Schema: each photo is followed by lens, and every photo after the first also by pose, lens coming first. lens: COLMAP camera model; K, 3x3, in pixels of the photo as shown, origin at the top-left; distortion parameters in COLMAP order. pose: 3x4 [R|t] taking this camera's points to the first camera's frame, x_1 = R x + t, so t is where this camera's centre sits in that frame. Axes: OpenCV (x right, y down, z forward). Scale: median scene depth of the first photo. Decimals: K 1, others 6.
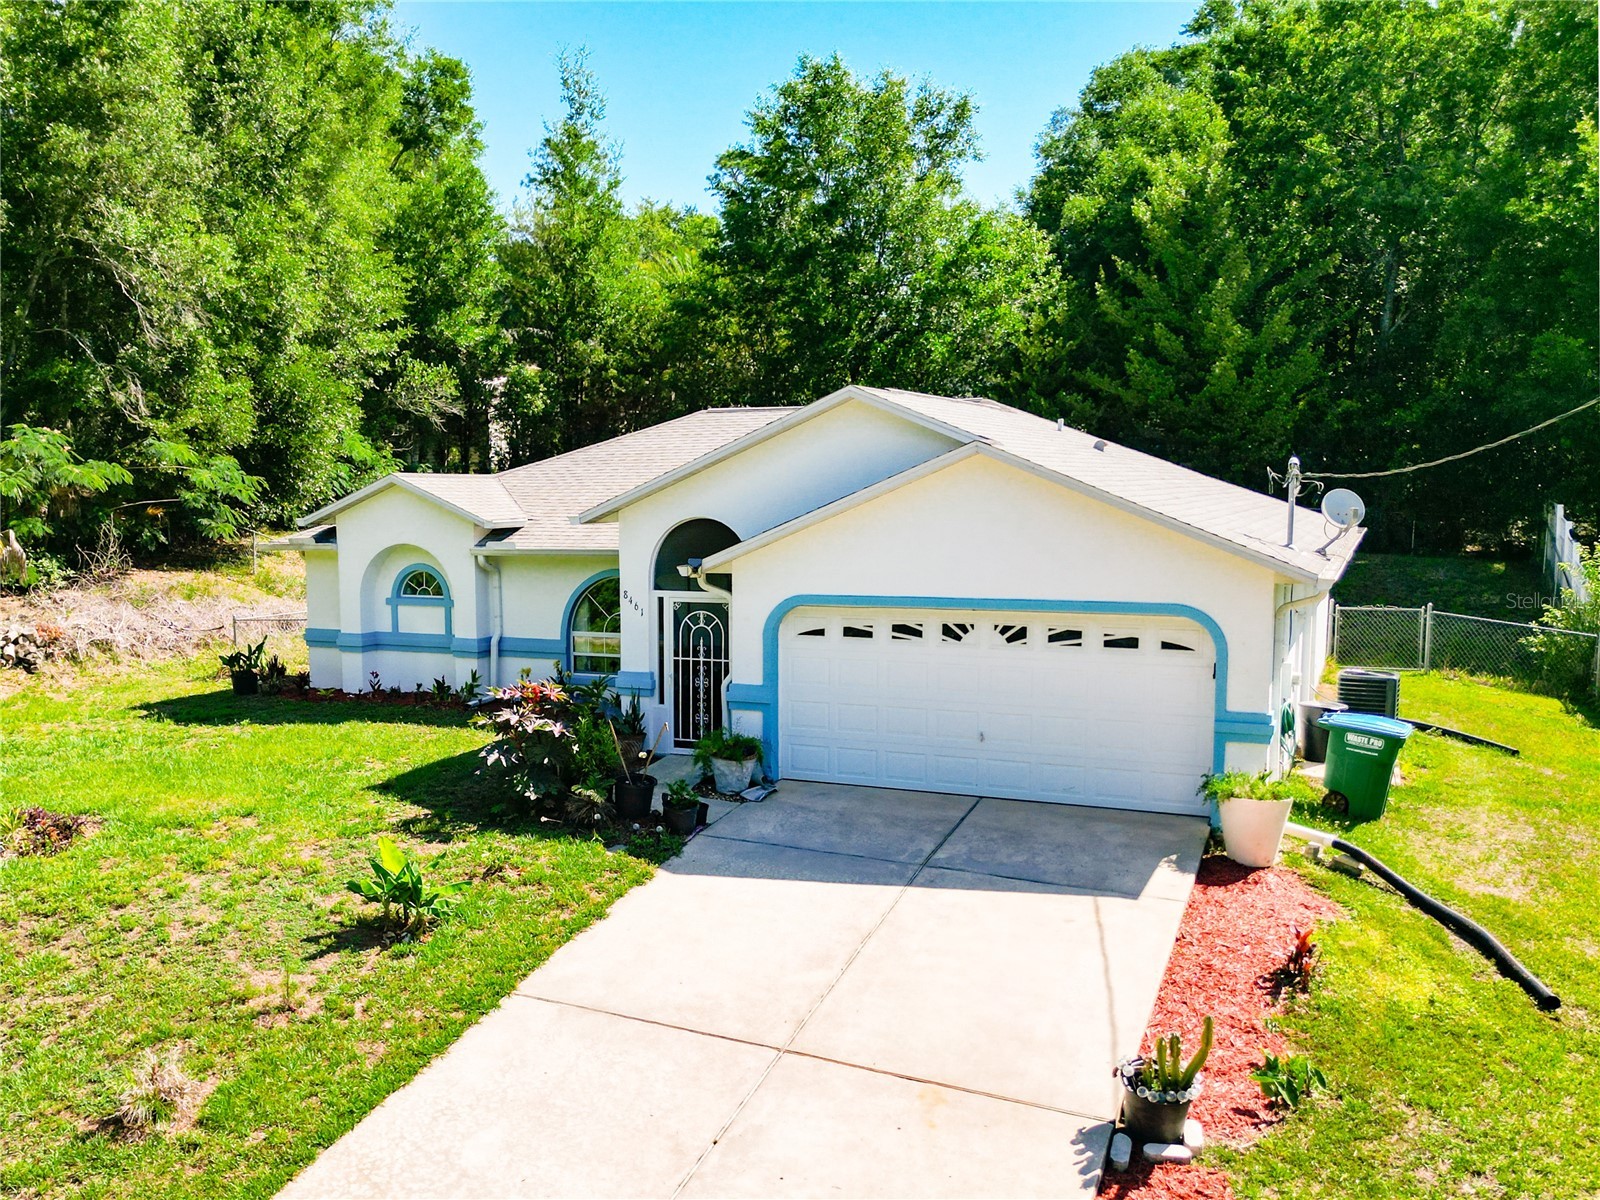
lens RADIAL K [[1125.9, 0, 681.1], [0, 1125.9, 689.2], [0, 0, 1]] dist [0.055530, -0.050565]
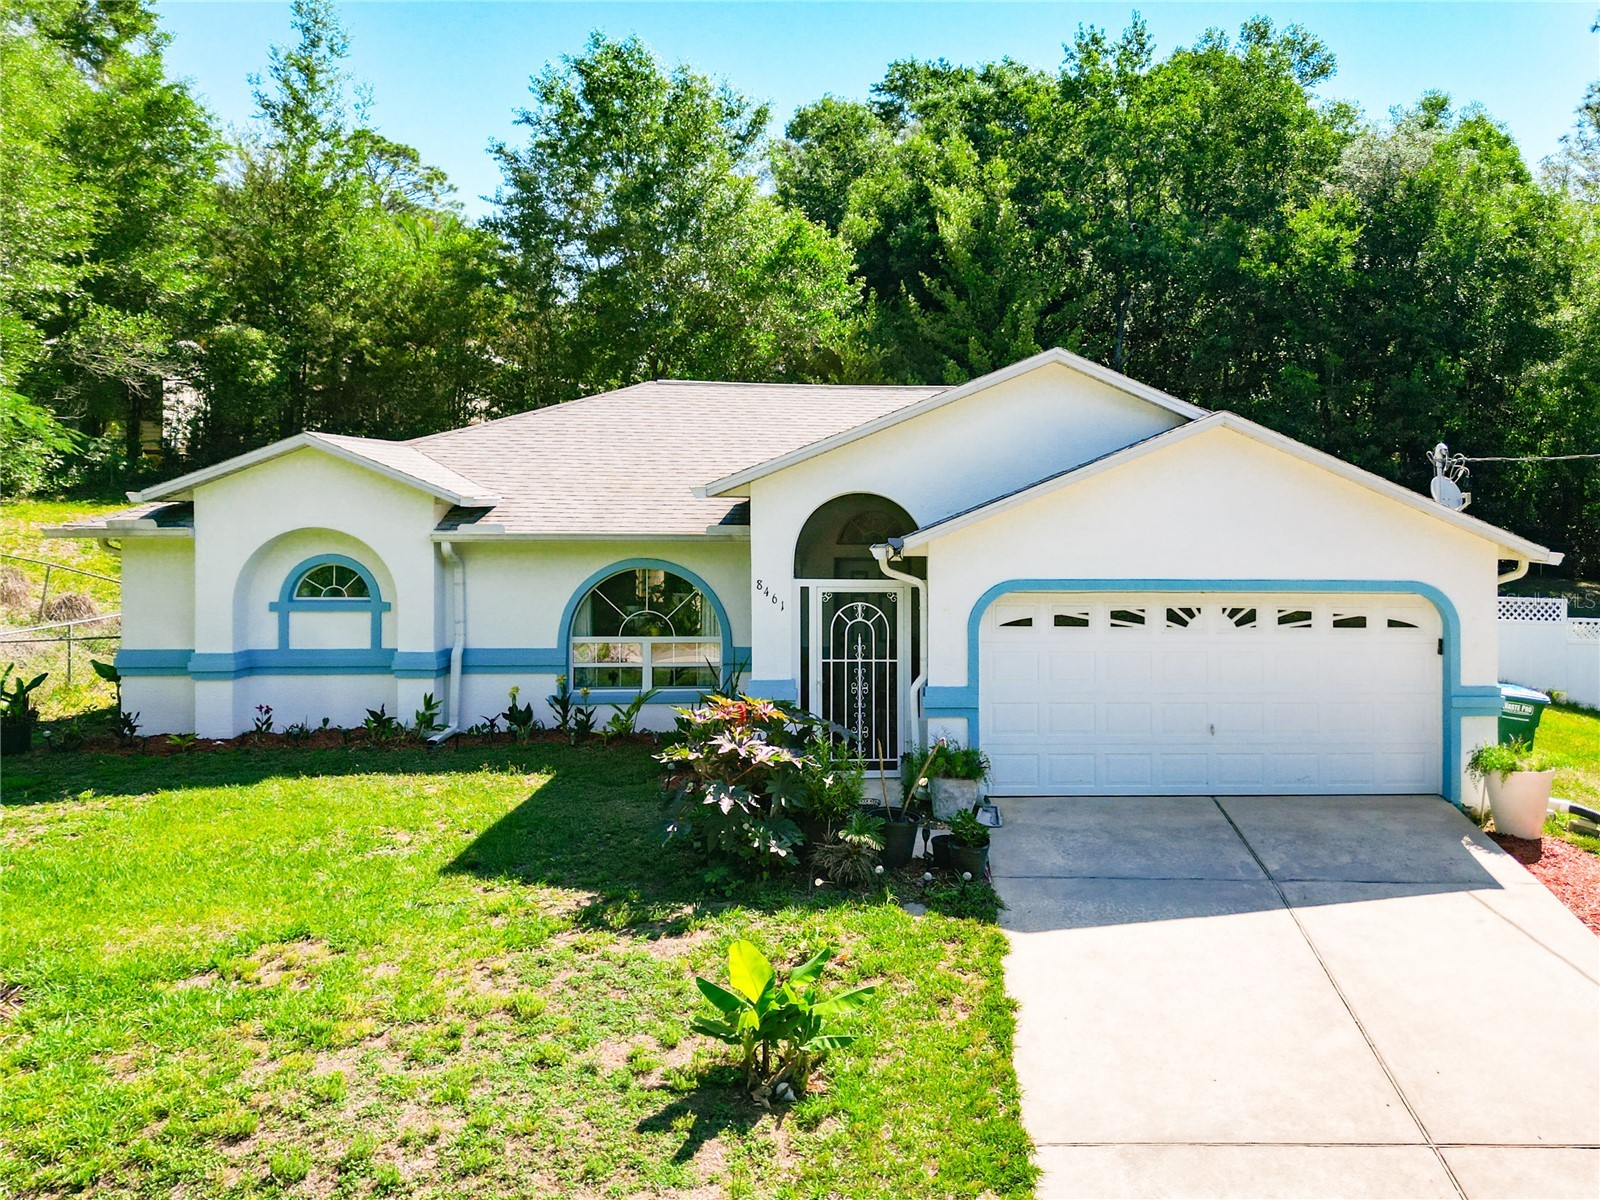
lens RADIAL K [[1126.6, 0, 799.1], [0, 1126.6, 592.7], [0, 0, 1]] dist [0.066223, -0.071900]
pose [[0.895393, -0.016004, 0.444989, -0.387273], [0.057426, 0.995159, -0.079760, -0.012653], [-0.441558, 0.096971, 0.891977, 0.273705]]
